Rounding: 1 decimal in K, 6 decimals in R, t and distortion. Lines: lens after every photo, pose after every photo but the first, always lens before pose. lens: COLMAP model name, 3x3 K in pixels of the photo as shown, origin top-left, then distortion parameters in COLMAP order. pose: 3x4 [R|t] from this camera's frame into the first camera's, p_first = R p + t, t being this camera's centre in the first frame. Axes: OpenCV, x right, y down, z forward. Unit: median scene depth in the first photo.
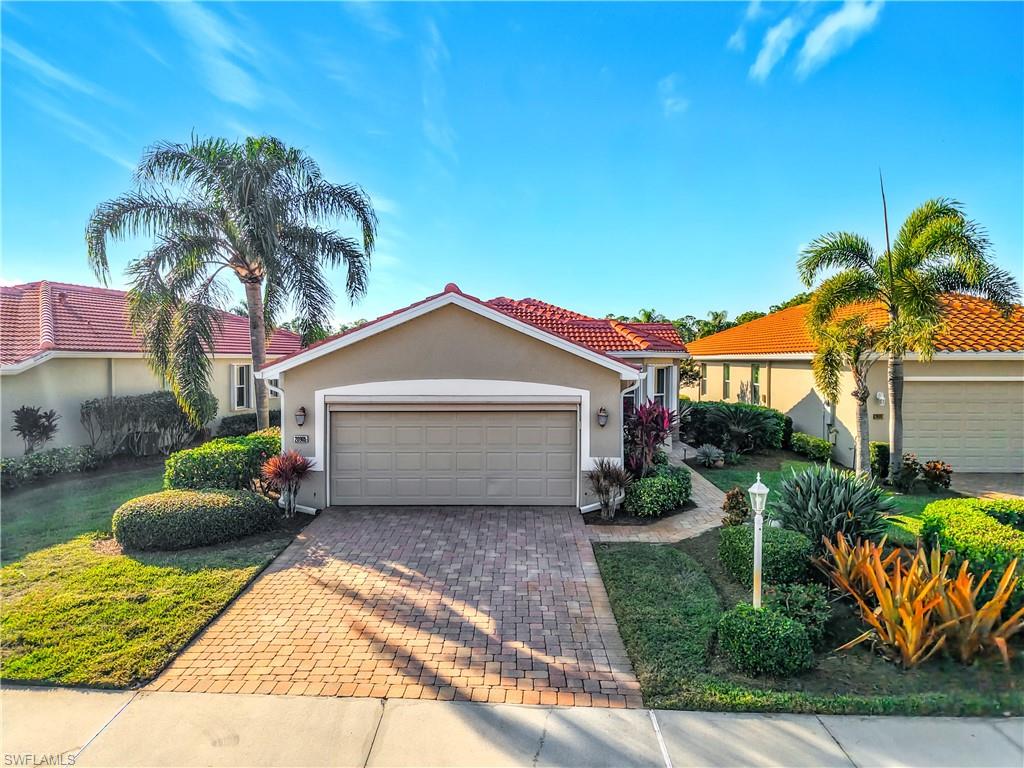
lens RADIAL K [[695.7, 0, 506.8], [0, 695.7, 380.8], [0, 0, 1]] dist [0.004633, 0.002615]
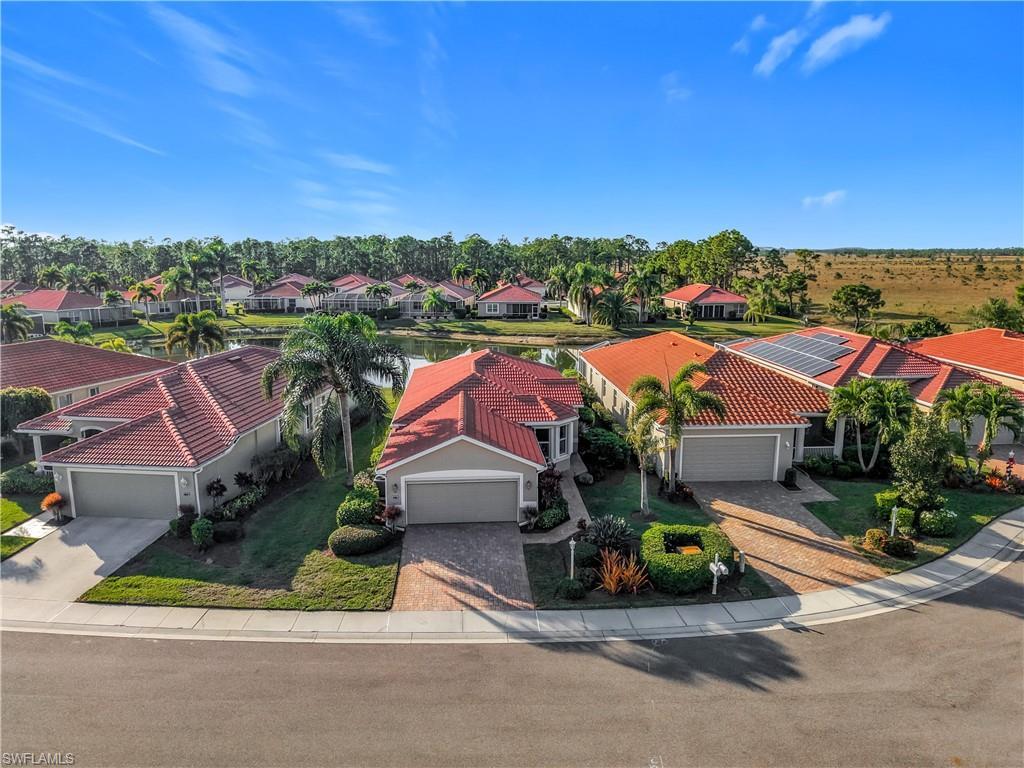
lens RADIAL K [[701.9, 0, 512.0], [0, 701.9, 384.0], [0, 0, 1]] dist [0.043967, -0.001109]
pose [[0.996484, -0.014428, 0.082535, -0.118733], [0.001546, 0.988060, 0.154060, -0.733828], [-0.083772, -0.153391, 0.984608, -1.413546]]
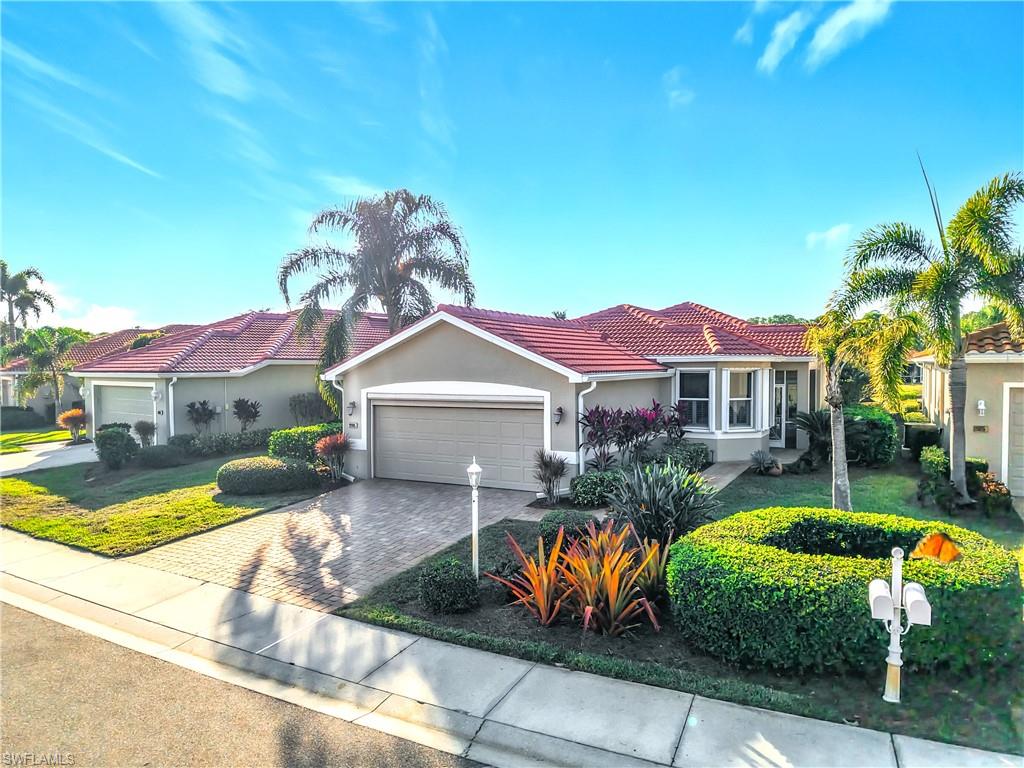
lens RADIAL K [[695.7, 0, 506.8], [0, 695.7, 380.8], [0, 0, 1]] dist [0.004633, 0.002615]
pose [[0.886451, 0.006125, -0.462782, 0.681857], [-0.008330, 0.999962, -0.002721, -0.000464], [0.462747, 0.006267, 0.886468, -0.052060]]
